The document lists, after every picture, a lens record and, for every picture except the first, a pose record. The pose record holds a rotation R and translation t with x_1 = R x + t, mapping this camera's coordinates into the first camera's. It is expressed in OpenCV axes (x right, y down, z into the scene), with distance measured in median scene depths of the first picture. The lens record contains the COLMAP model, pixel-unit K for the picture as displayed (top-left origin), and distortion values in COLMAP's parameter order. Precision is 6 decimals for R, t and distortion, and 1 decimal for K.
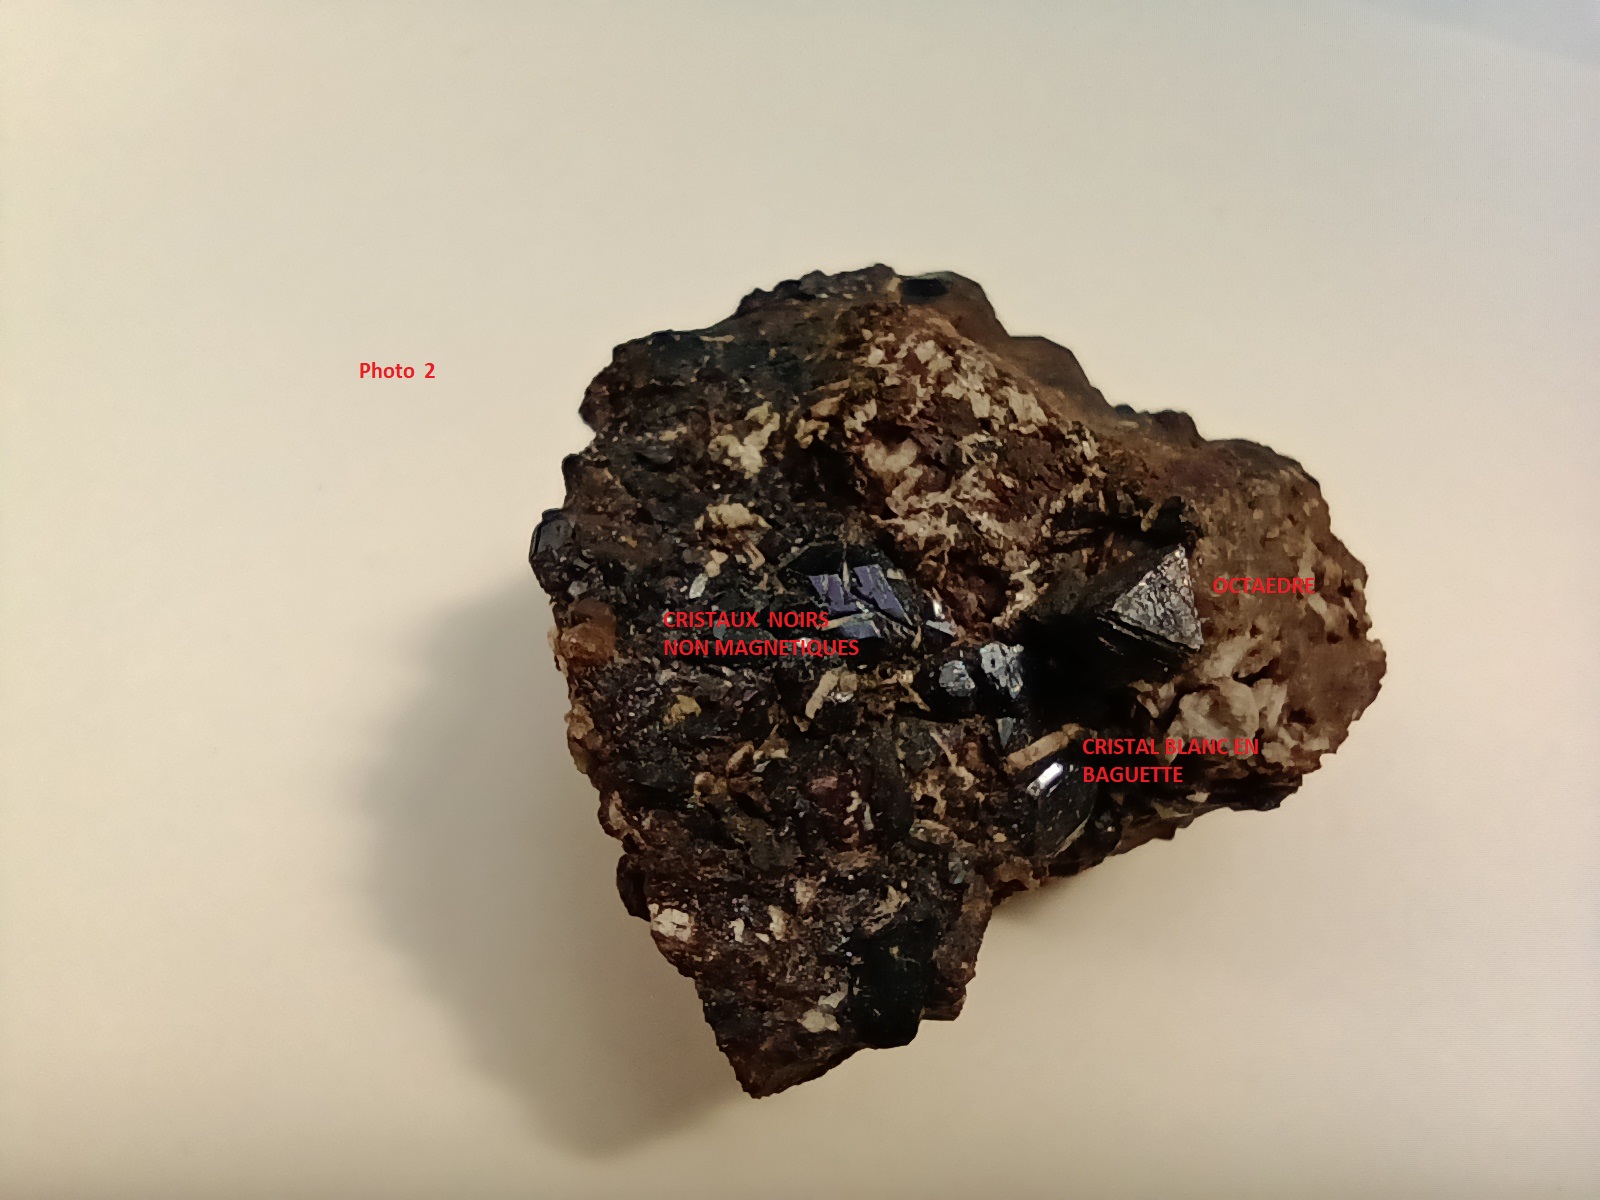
lens RADIAL K [[1110.0, 0, 800.0], [0, 1110.0, 600.0], [0, 0, 1]] dist [0.081706, 0.000102]
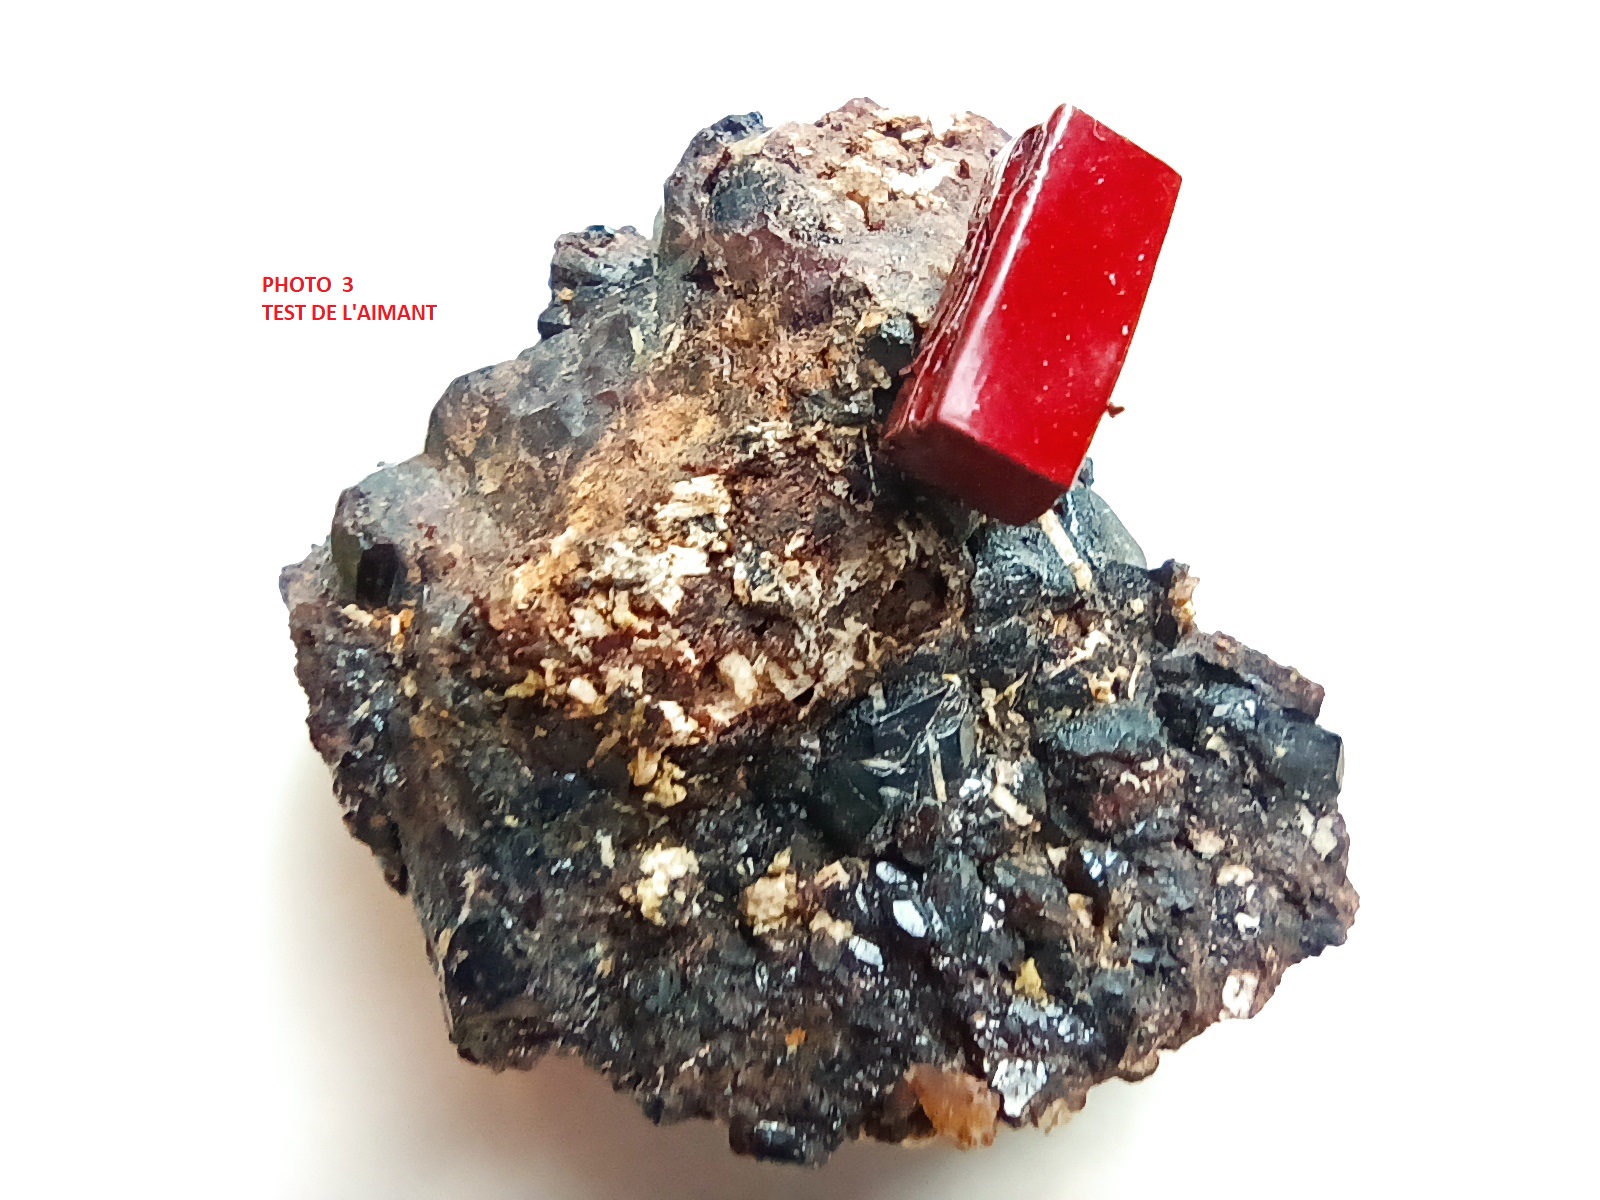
lens RADIAL K [[1110.0, 0, 800.0], [0, 1110.0, 600.0], [0, 0, 1]] dist [0.081706, 0.000102]
pose [[0.111899, -0.992500, 0.049214, 0.110427], [0.881345, 0.122000, 0.456450, -0.444088], [-0.459031, -0.007702, 0.888387, 0.324526]]
